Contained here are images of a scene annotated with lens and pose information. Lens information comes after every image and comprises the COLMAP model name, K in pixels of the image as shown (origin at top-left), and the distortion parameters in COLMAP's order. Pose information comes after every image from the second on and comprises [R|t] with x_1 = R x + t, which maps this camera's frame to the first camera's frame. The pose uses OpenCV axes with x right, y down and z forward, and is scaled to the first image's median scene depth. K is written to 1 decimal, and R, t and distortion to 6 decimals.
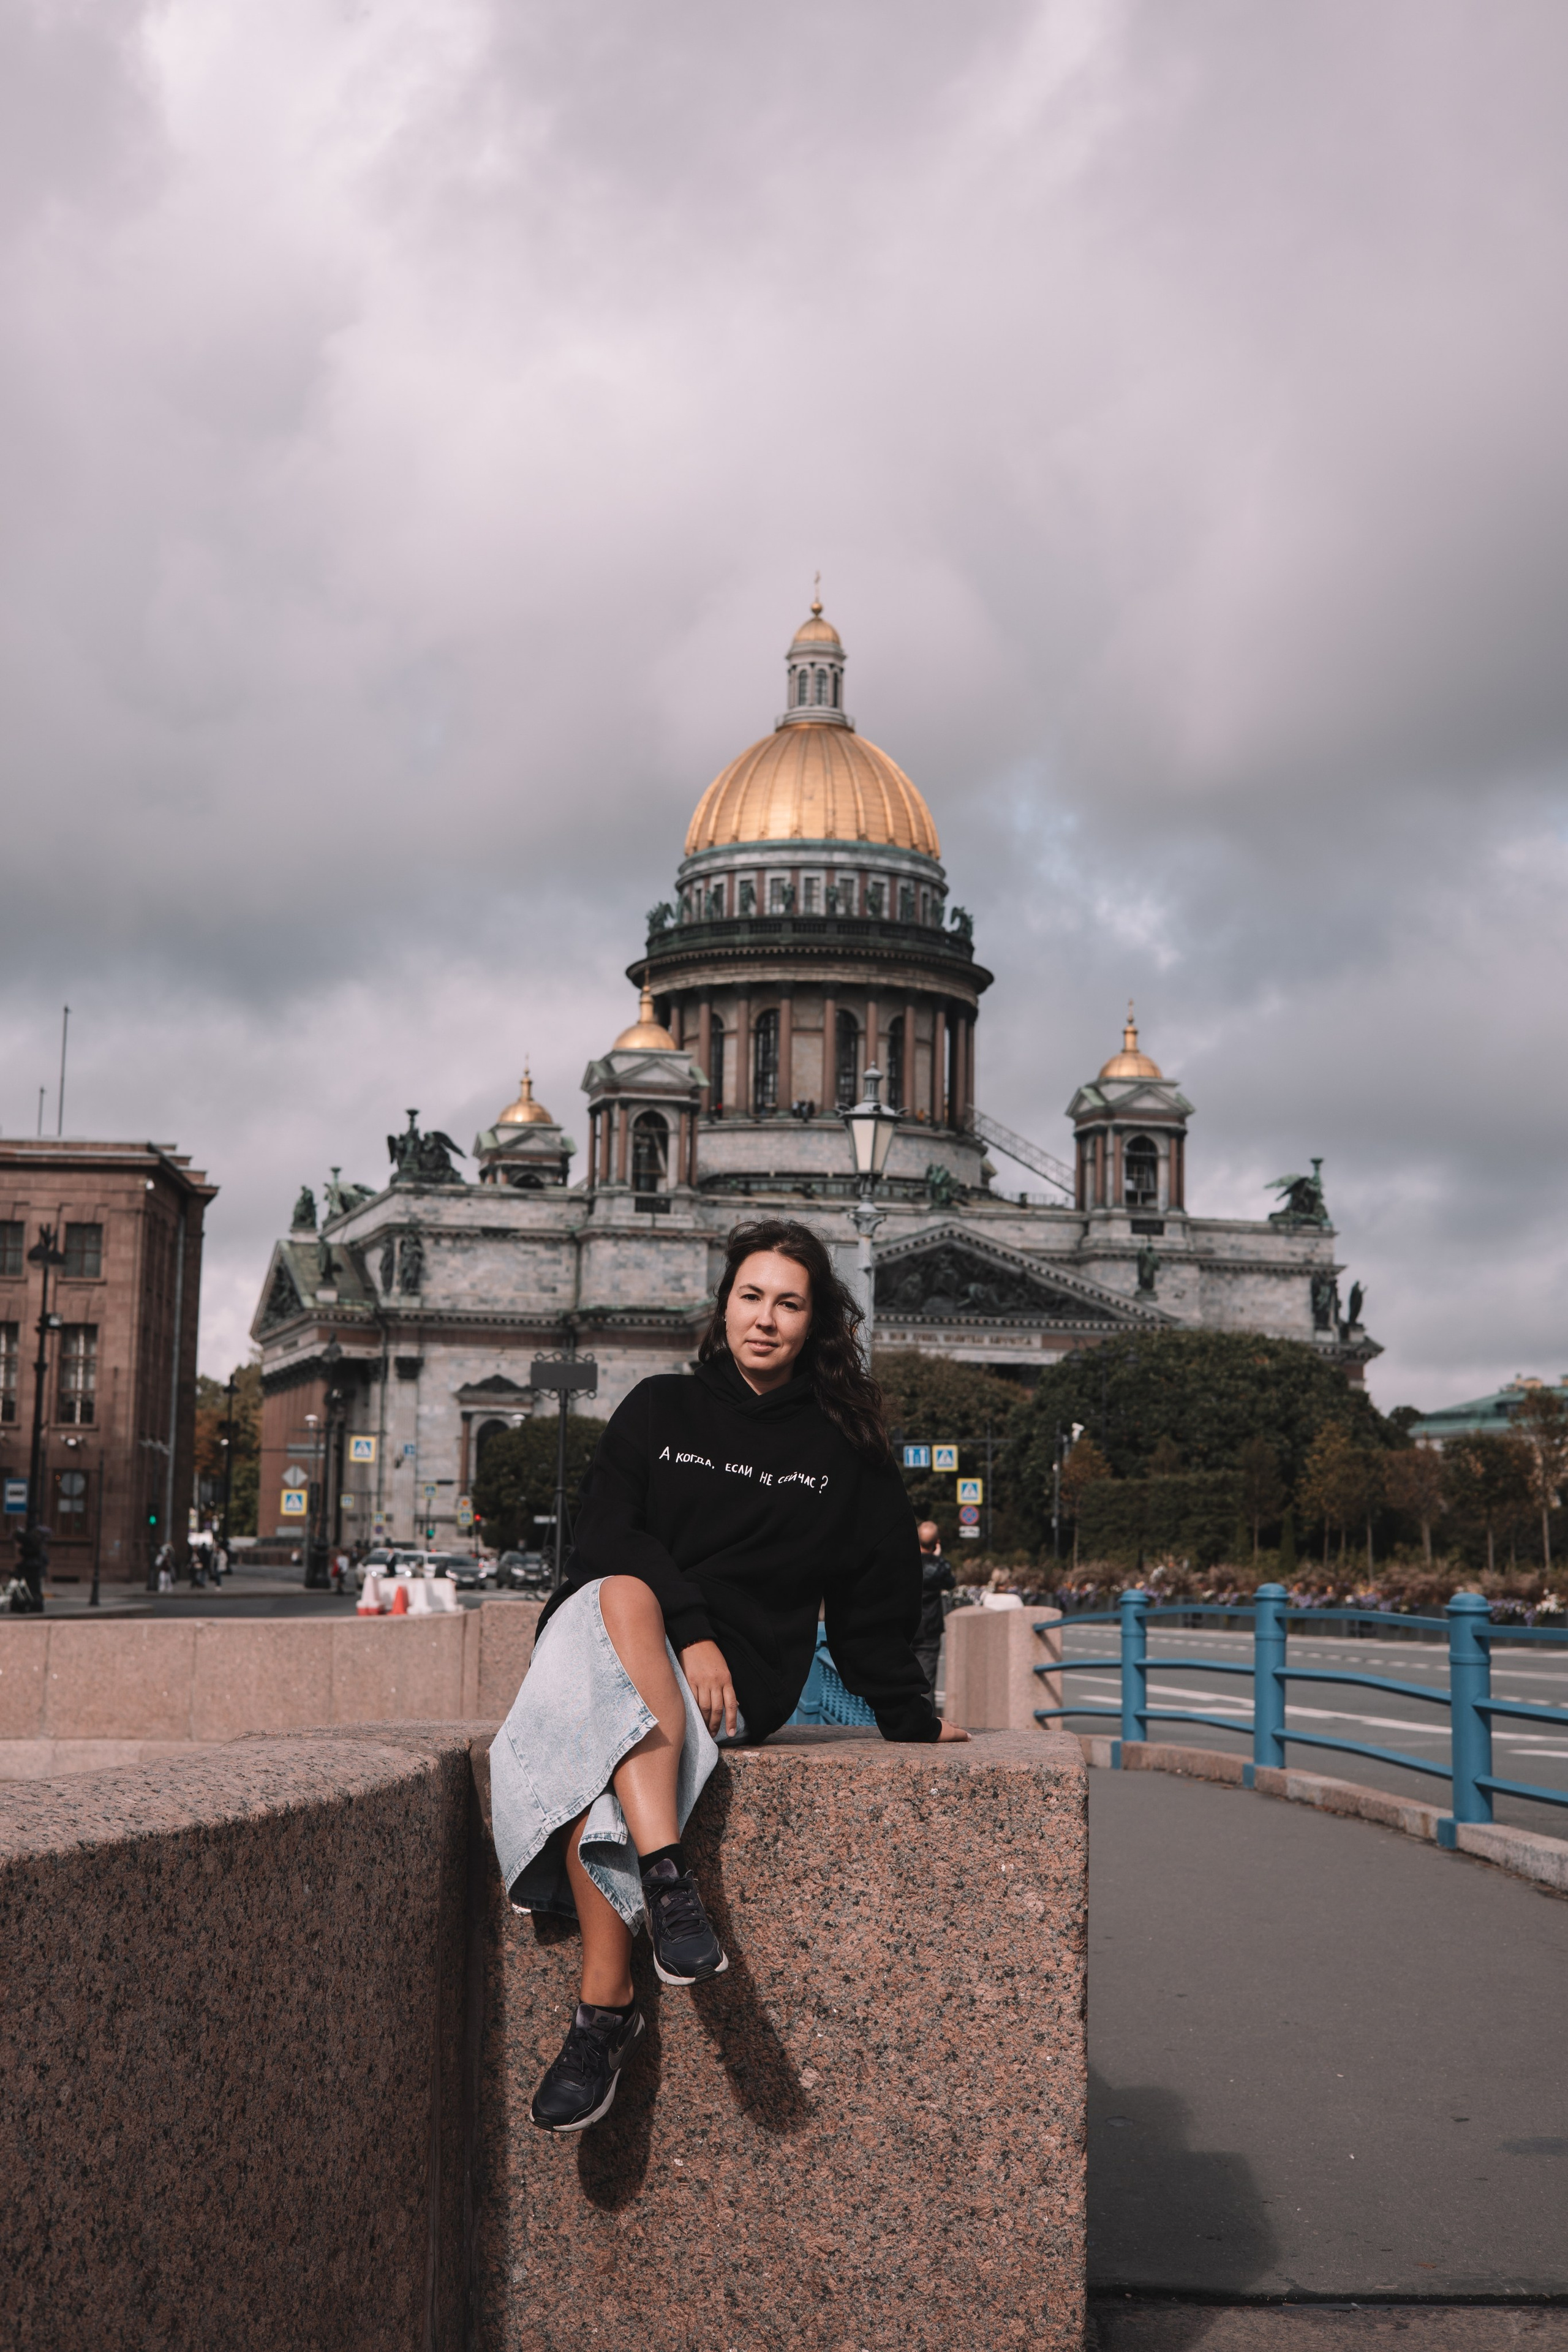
lens RADIAL K [[3470.7, 0, 732.2], [0, 3470.7, 1133.1], [0, 0, 1]] dist [0.050725, -0.258129]
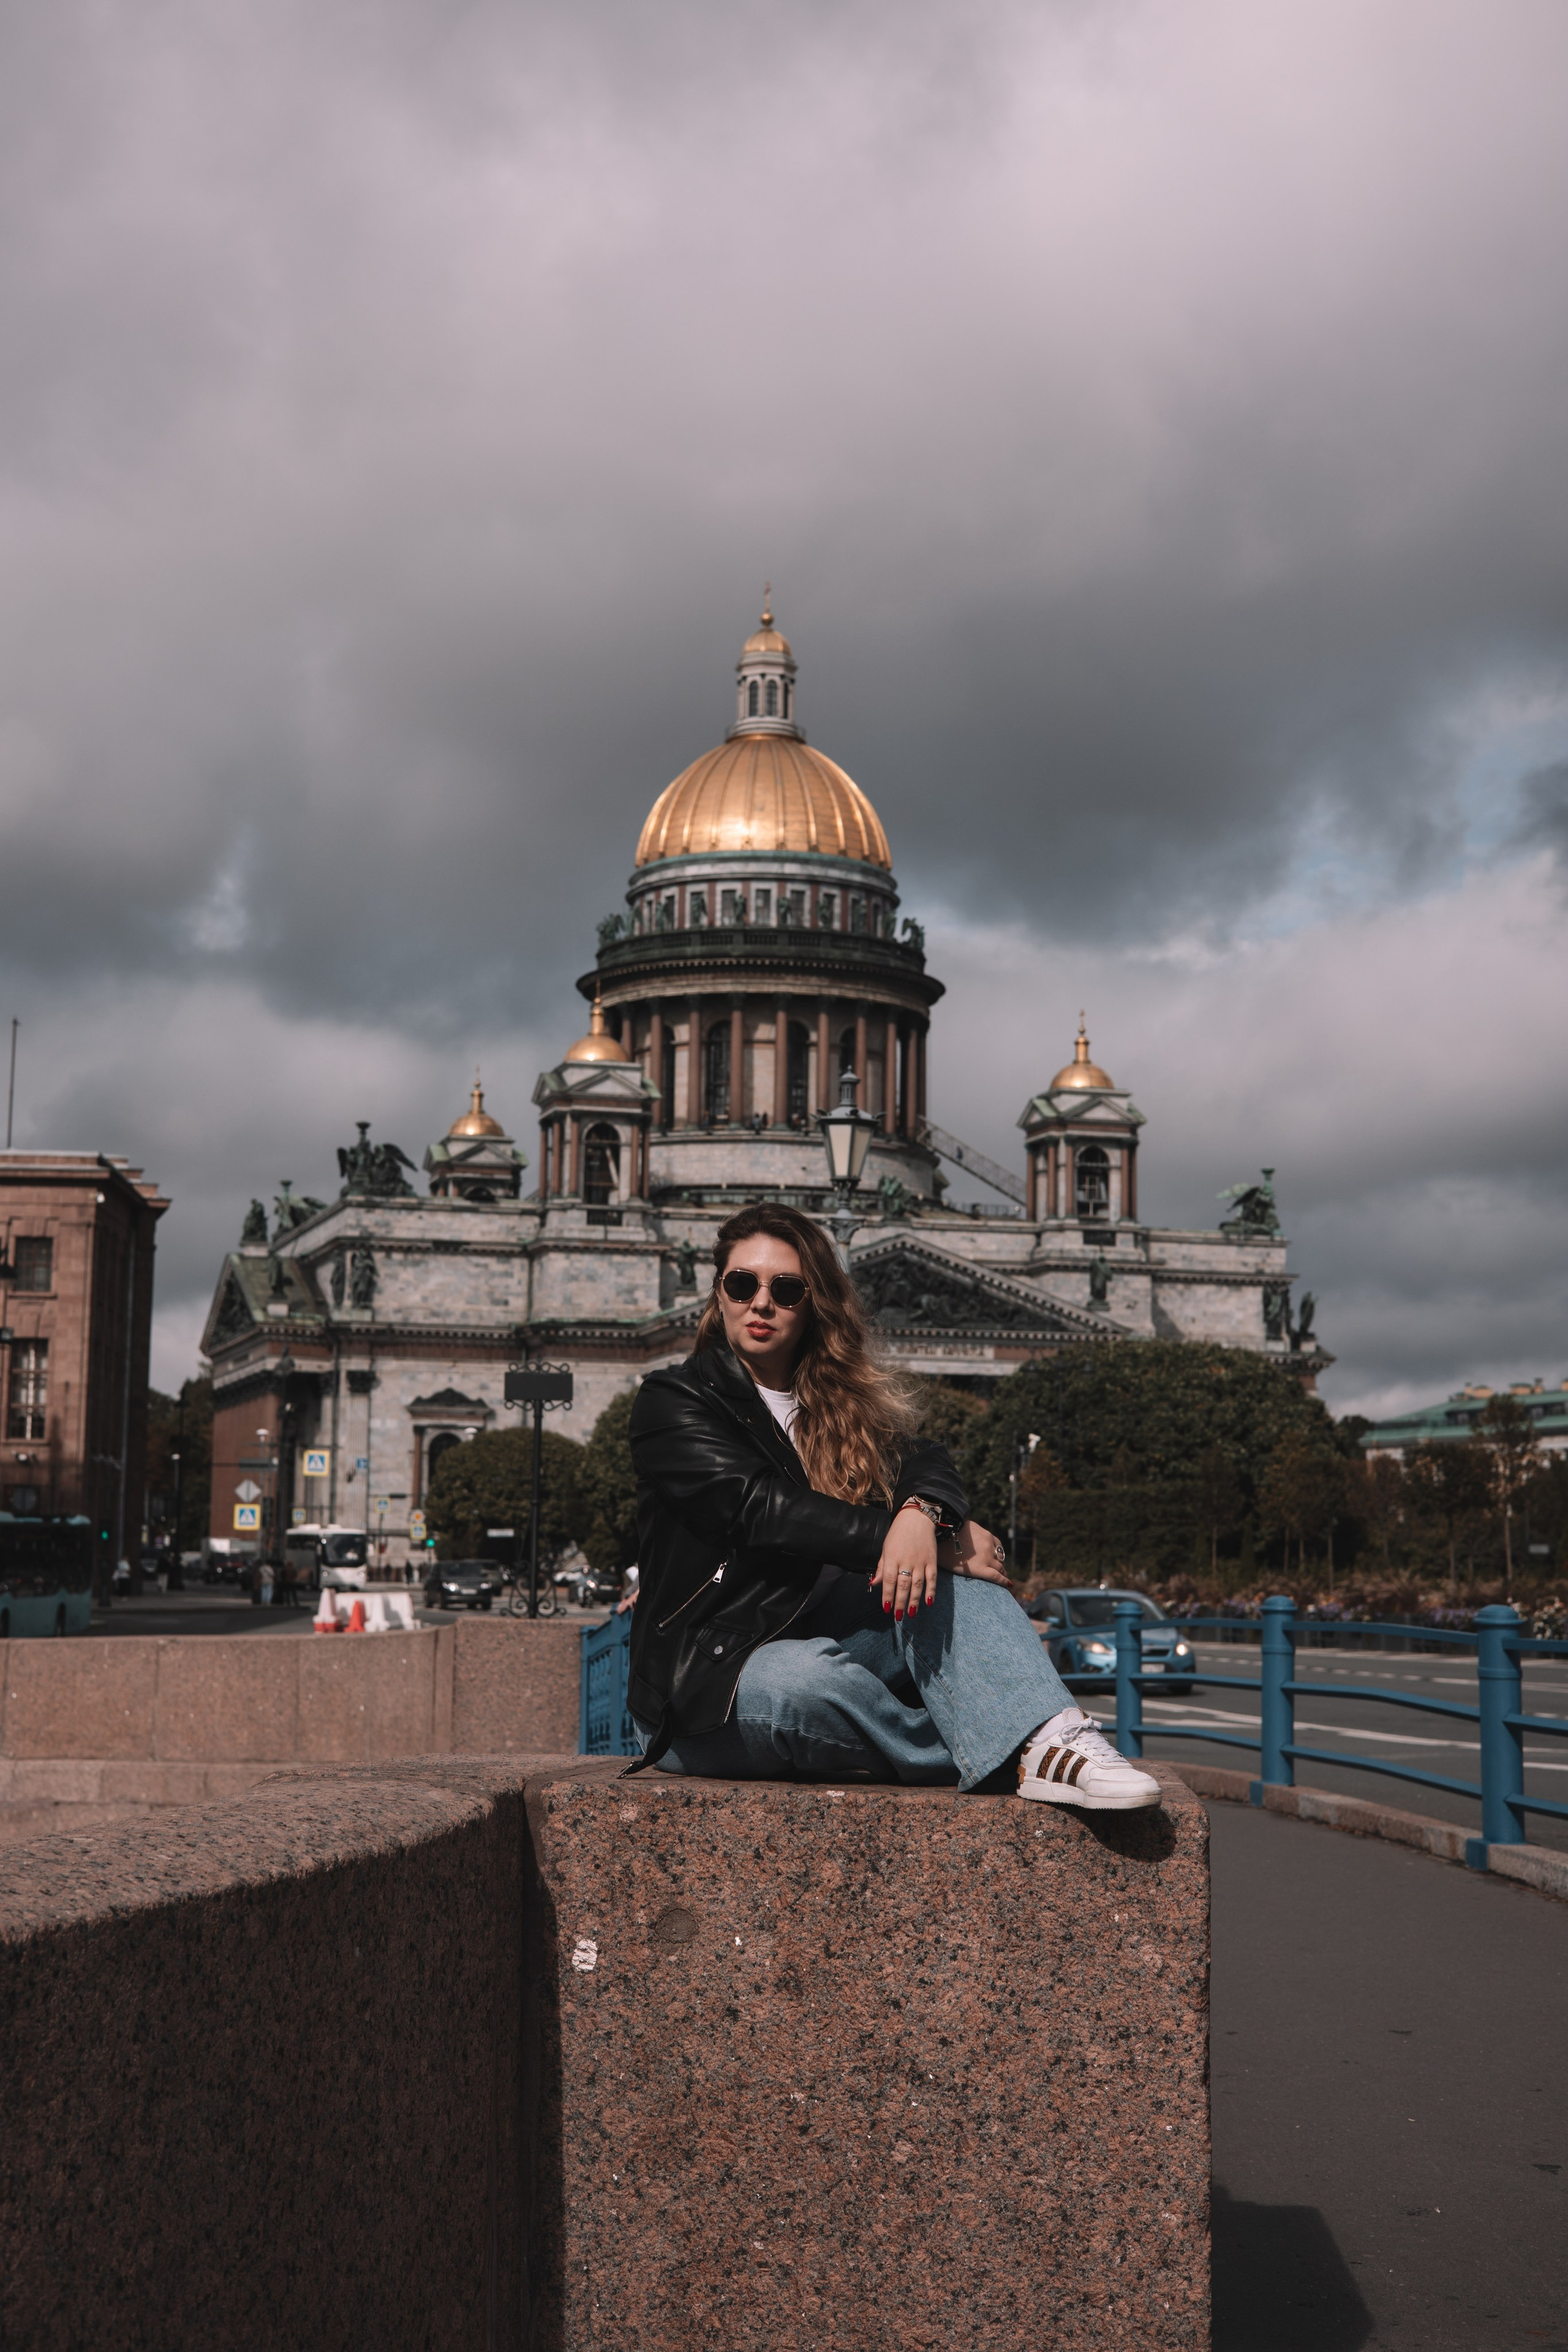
lens RADIAL K [[3468.9, 0, 739.6], [0, 3468.9, 1162.5], [0, 0, 1]] dist [0.050321, -0.265063]
pose [[0.999855, -0.003114, 0.016717, -0.000738], [0.003034, 0.999984, 0.004840, 0.000215], [-0.016732, -0.004788, 0.999849, 0.002098]]
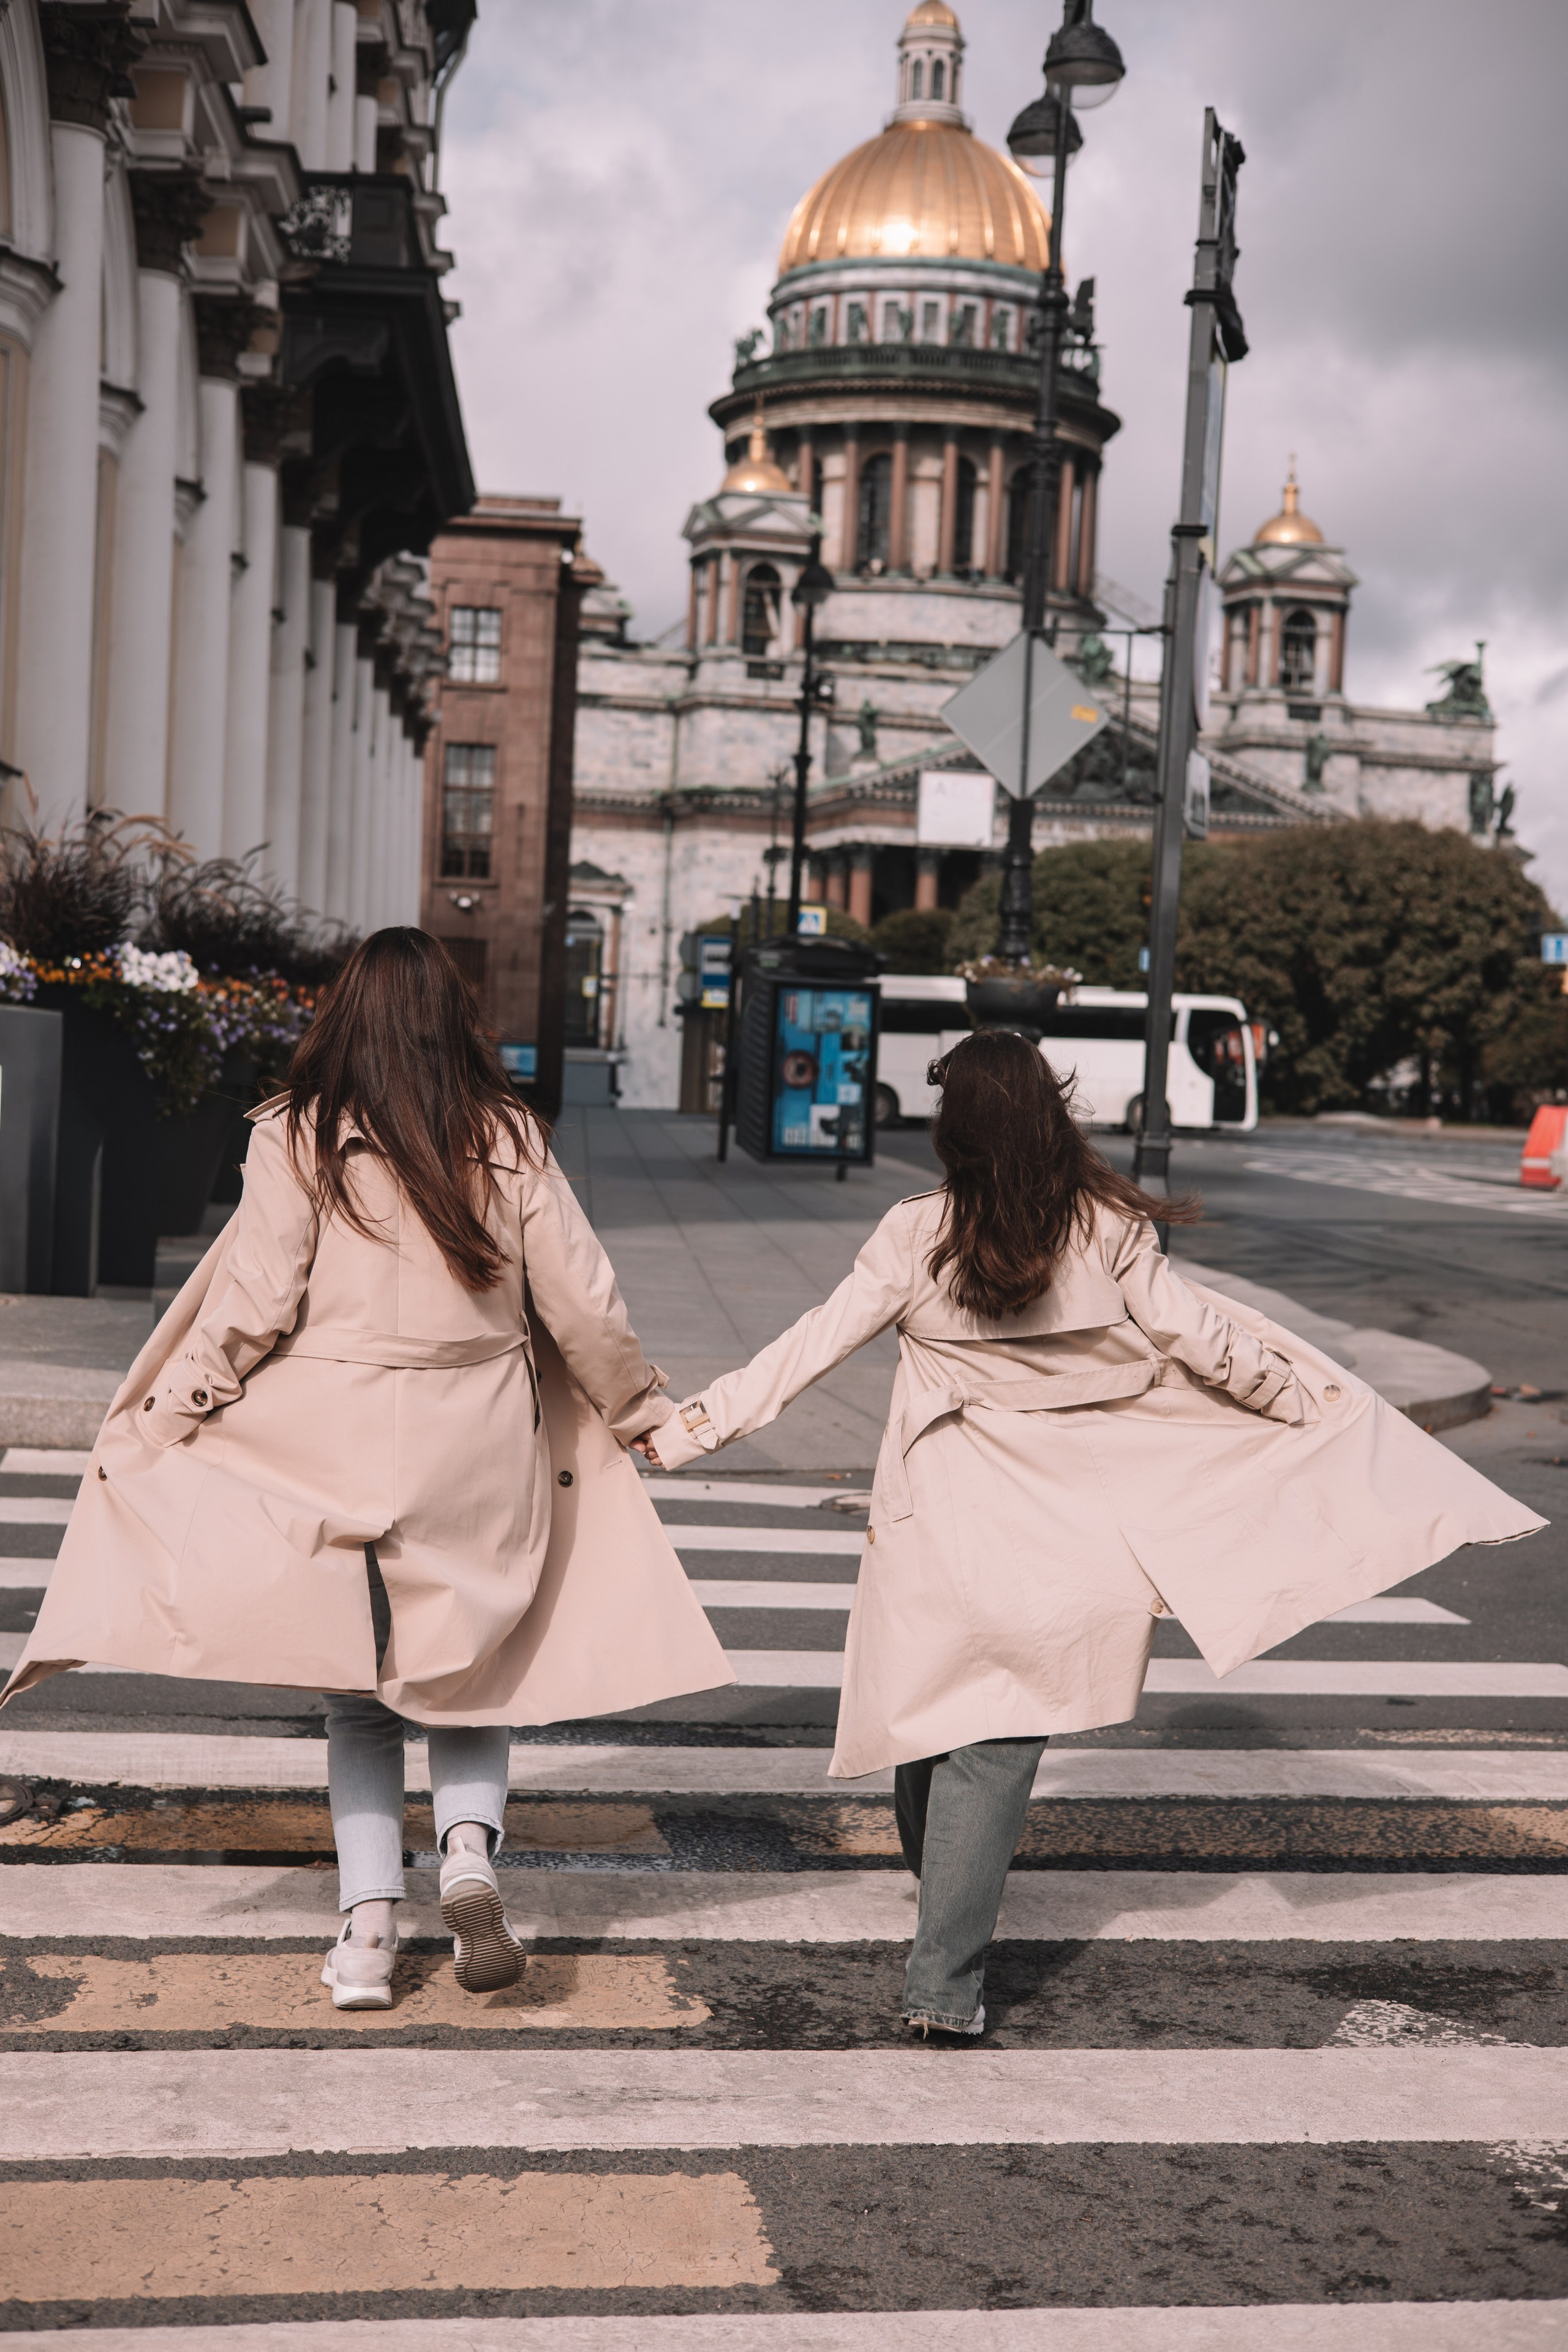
lens RADIAL K [[3444.1, 0, 716.8], [0, 3444.1, 1244.3], [0, 0, 1]] dist [0.042448, -0.205489]
pose [[0.998652, 0.019629, 0.048044, -0.073790], [-0.027603, 0.984813, 0.171412, 0.014155], [-0.043950, -0.172507, 0.984027, 0.110424]]
